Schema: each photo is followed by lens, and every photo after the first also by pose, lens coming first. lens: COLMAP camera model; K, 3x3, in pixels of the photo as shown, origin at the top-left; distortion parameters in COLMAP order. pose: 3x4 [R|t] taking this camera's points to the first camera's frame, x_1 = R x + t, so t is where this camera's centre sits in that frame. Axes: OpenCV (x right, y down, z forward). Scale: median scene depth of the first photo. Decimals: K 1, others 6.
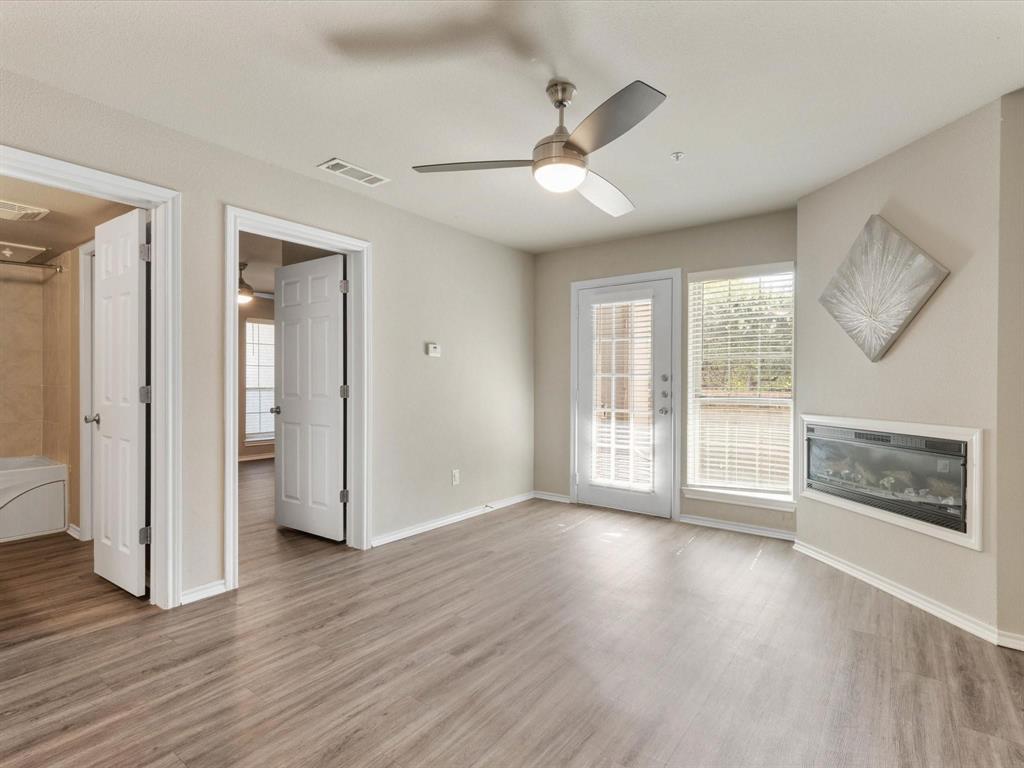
lens RADIAL K [[519.2, 0, 519.9], [0, 519.2, 382.4], [0, 0, 1]] dist [0.012014, -0.001492]
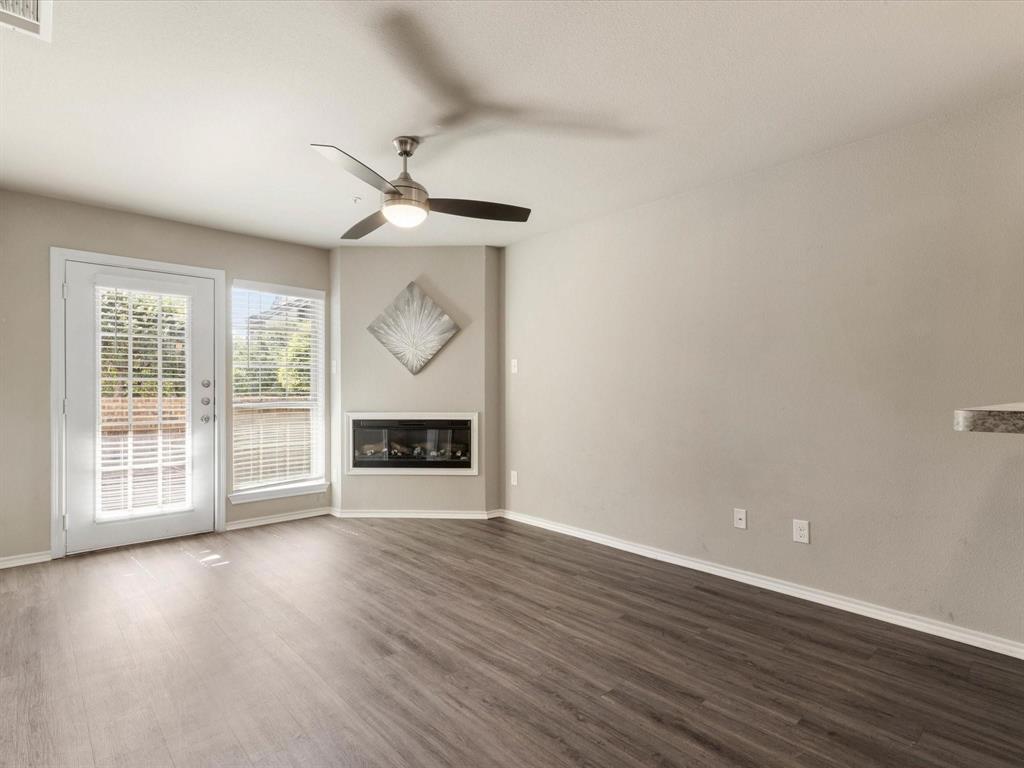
lens RADIAL K [[519.2, 0, 509.9], [0, 519.2, 391.0], [0, 0, 1]] dist [0.012014, -0.001492]
pose [[0.188763, -0.008694, 0.981984, -0.790571], [-0.000562, 0.999960, 0.008961, -0.006549], [-0.982023, -0.002243, 0.188750, 0.415171]]
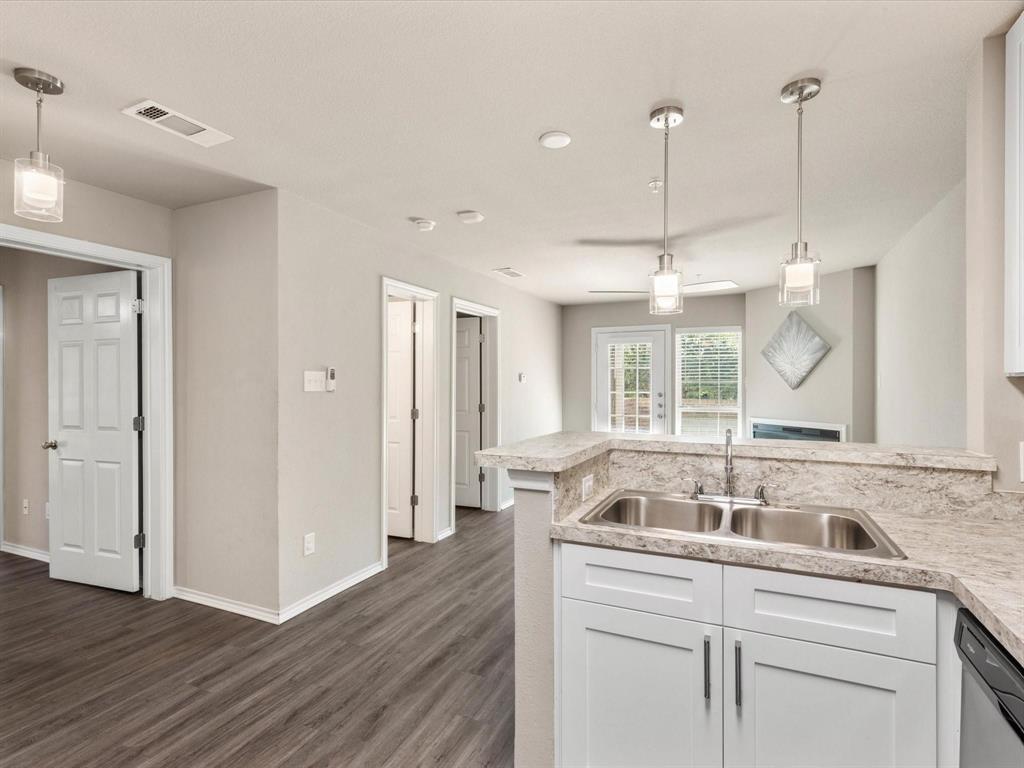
lens RADIAL K [[519.2, 0, 519.7], [0, 519.2, 383.0], [0, 0, 1]] dist [0.012014, -0.001492]
pose [[0.976367, -0.004704, 0.216069, -0.669903], [0.004833, 0.999988, -0.000071, -0.066881], [-0.216066, 0.001114, 0.976378, -0.600331]]
